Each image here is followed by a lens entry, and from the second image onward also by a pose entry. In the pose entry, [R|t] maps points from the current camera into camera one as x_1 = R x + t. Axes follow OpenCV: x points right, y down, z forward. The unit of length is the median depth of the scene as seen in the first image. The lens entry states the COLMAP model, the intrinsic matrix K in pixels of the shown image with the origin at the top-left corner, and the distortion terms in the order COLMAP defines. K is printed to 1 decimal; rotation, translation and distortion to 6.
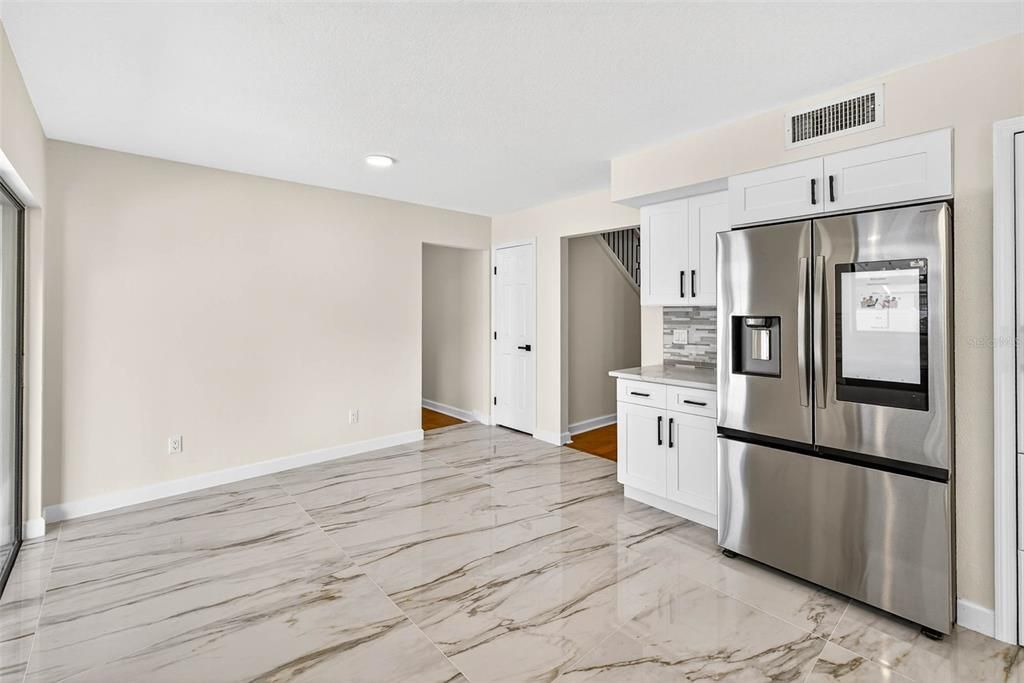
lens RADIAL K [[438.1, 0, 510.5], [0, 438.1, 314.0], [0, 0, 1]] dist [0.001725, -0.000252]
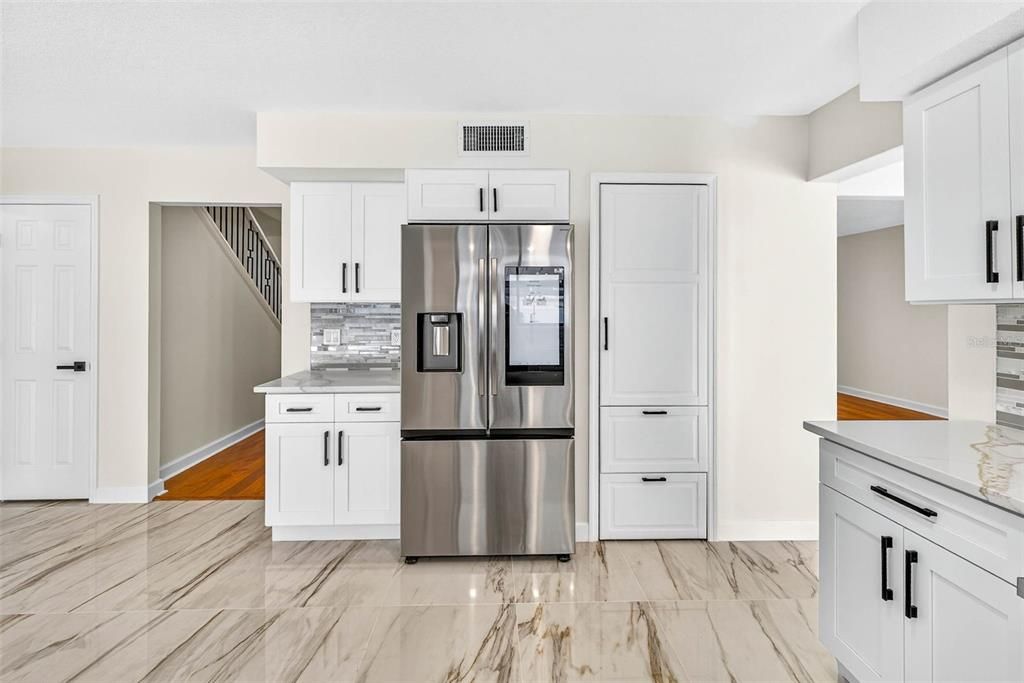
lens RADIAL K [[454.2, 0, 509.2], [0, 454.2, 308.1], [0, 0, 1]] dist [0.004935, 0.000073]
pose [[0.651758, -0.003186, 0.758420, -0.097659], [0.006705, 0.999976, -0.001561, -0.003159], [-0.758397, 0.006103, 0.651764, 0.151107]]
